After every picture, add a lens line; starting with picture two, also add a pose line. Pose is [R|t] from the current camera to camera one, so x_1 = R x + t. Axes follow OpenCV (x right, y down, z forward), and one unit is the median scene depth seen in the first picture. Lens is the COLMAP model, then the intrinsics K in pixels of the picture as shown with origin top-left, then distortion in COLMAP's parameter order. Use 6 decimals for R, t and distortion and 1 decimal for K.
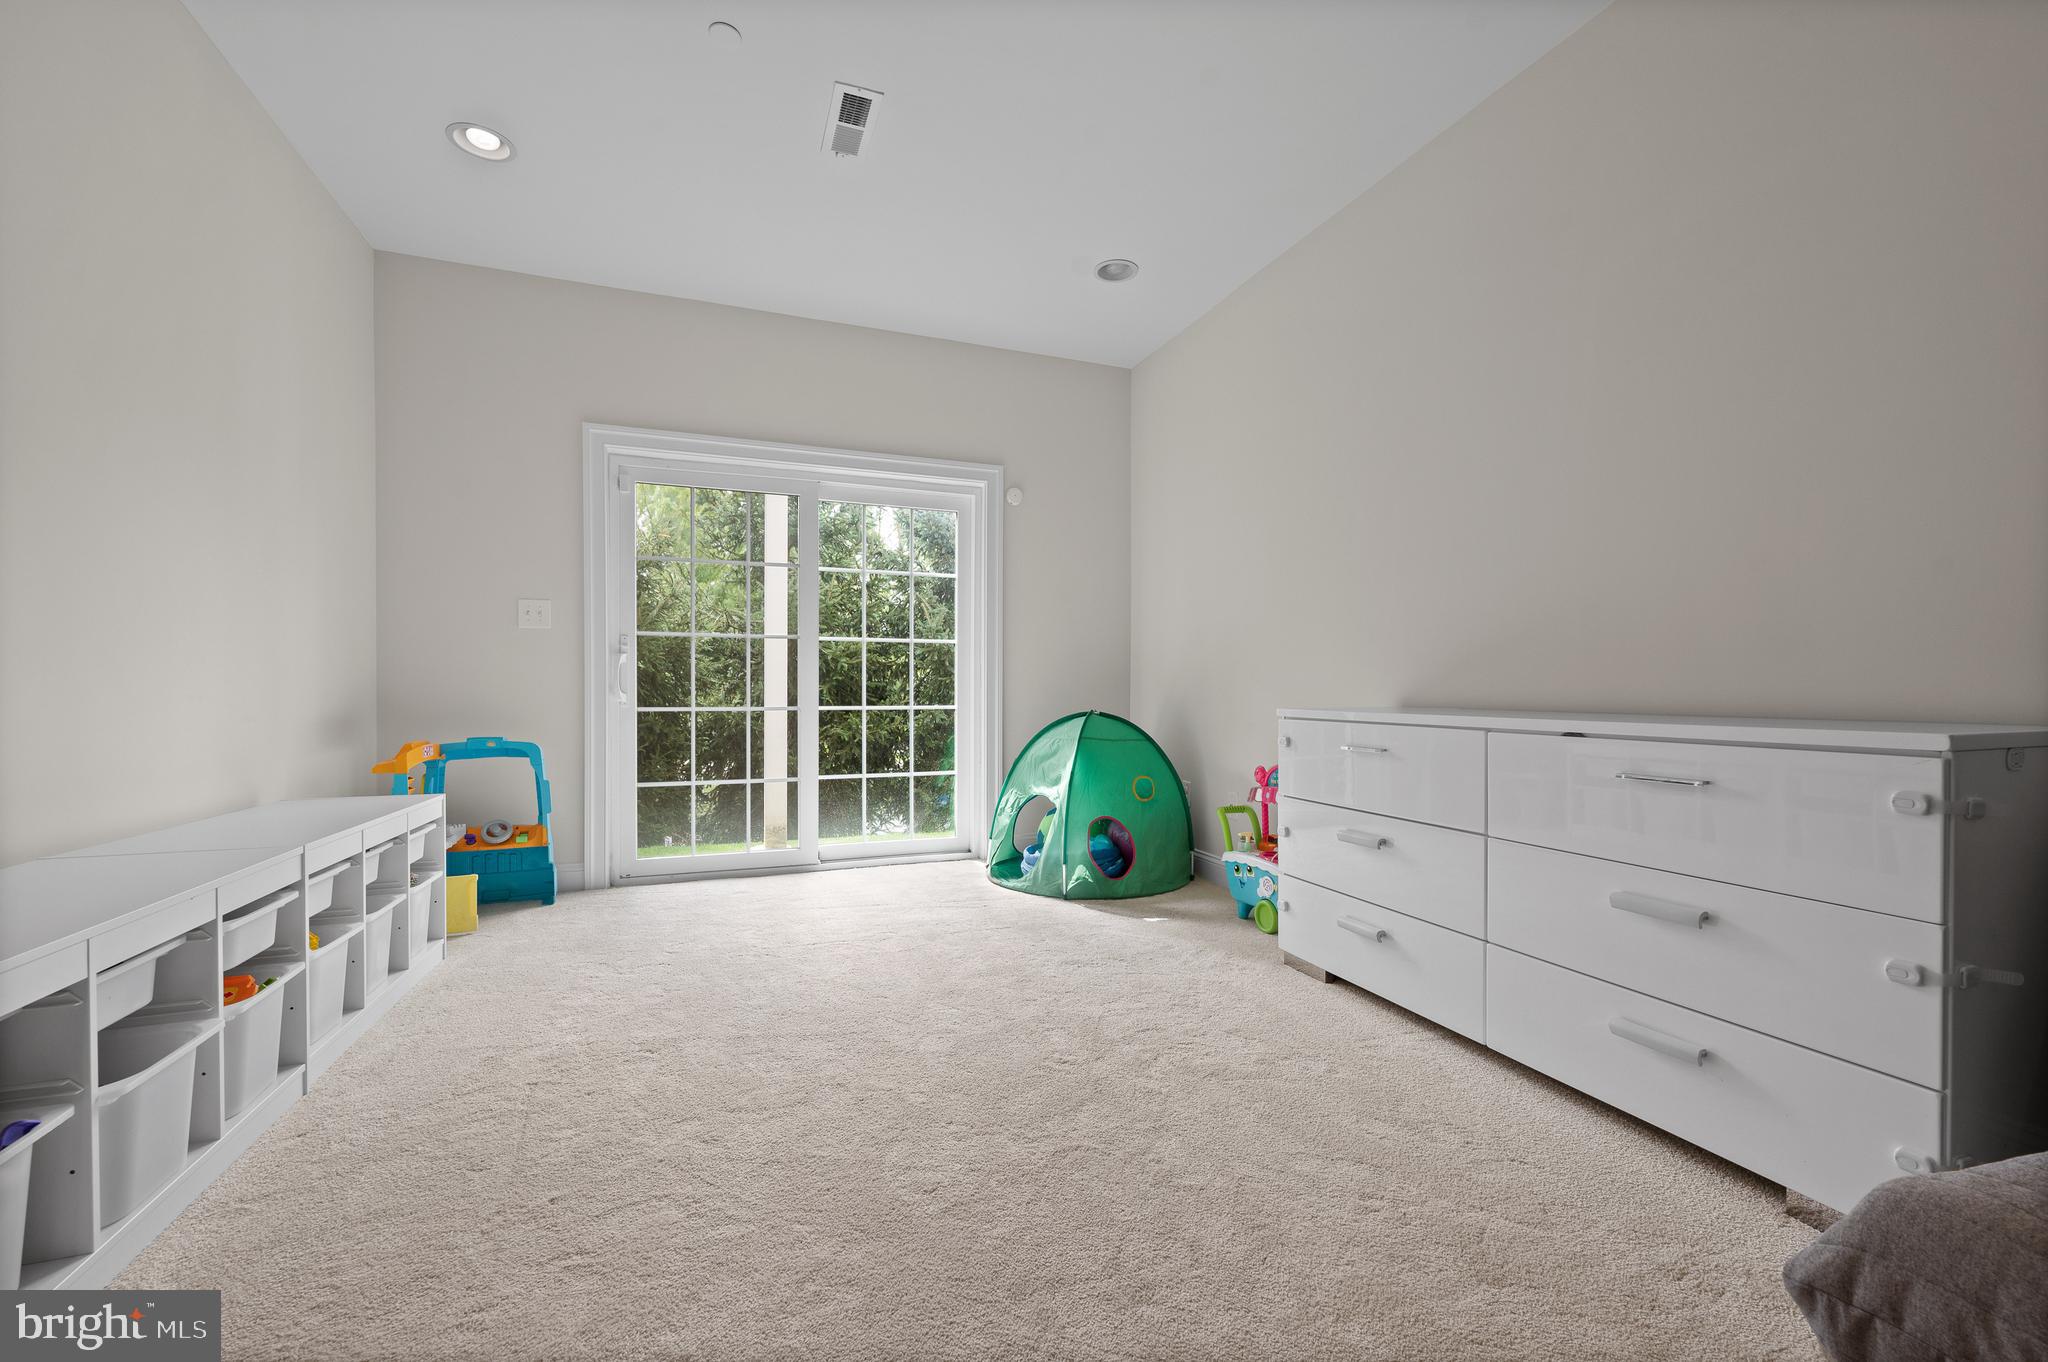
lens RADIAL K [[925.4, 0, 1067.5], [0, 925.4, 675.7], [0, 0, 1]] dist [-0.001888, 0.000254]
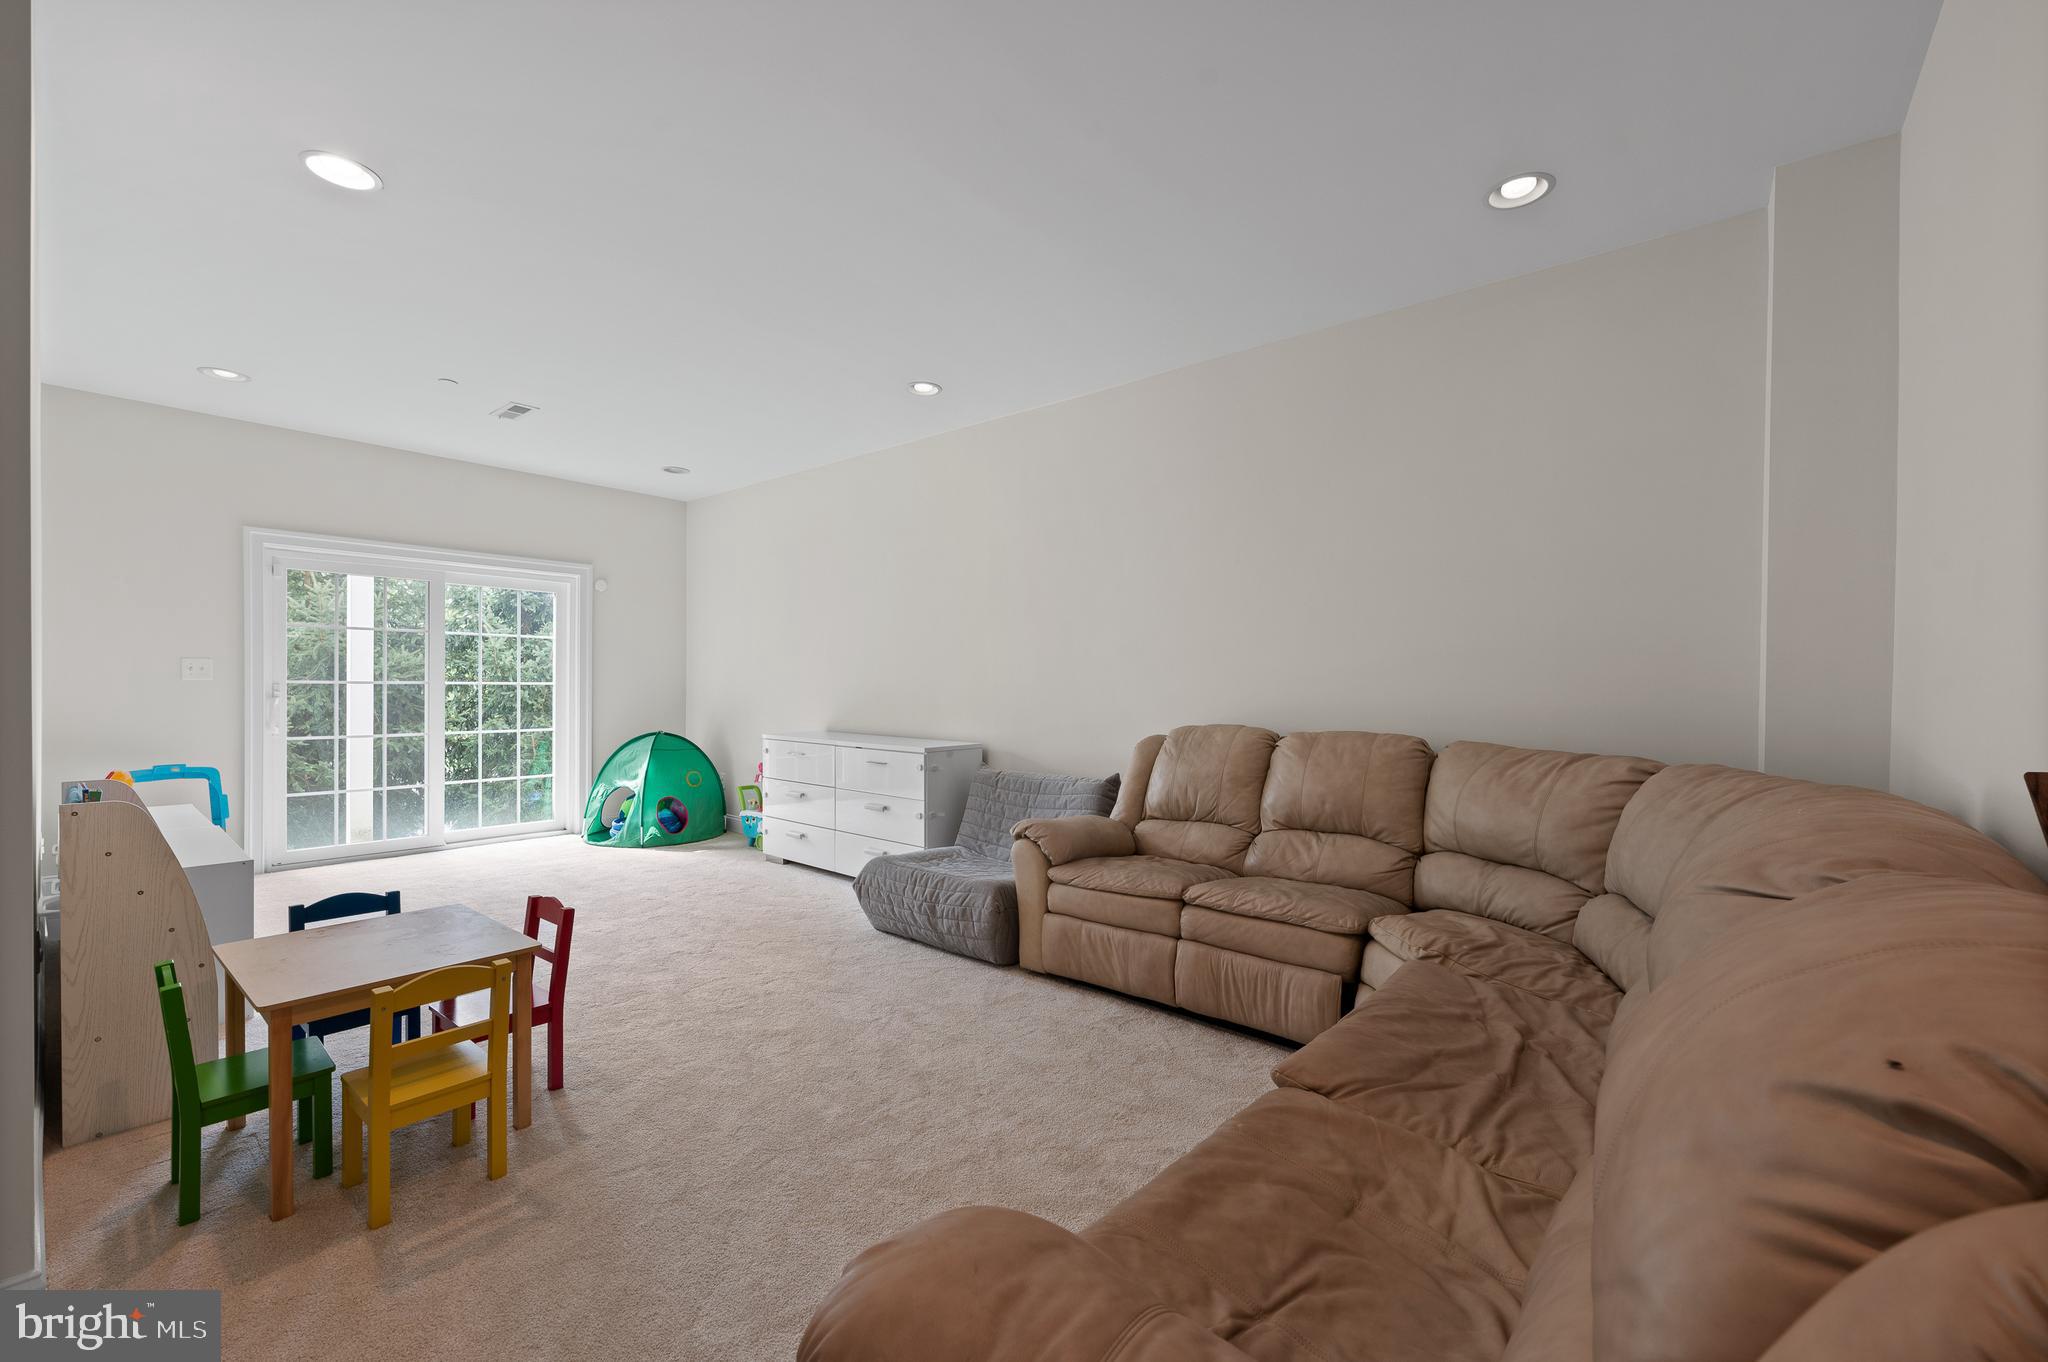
lens RADIAL K [[925.4, 0, 1067.5], [0, 925.4, 675.7], [0, 0, 1]] dist [-0.001888, 0.000254]
pose [[0.899812, -0.000219, 0.436279, -0.037735], [-0.003317, 0.999968, 0.007343, -0.076688], [-0.436266, -0.008055, 0.899782, -0.774616]]
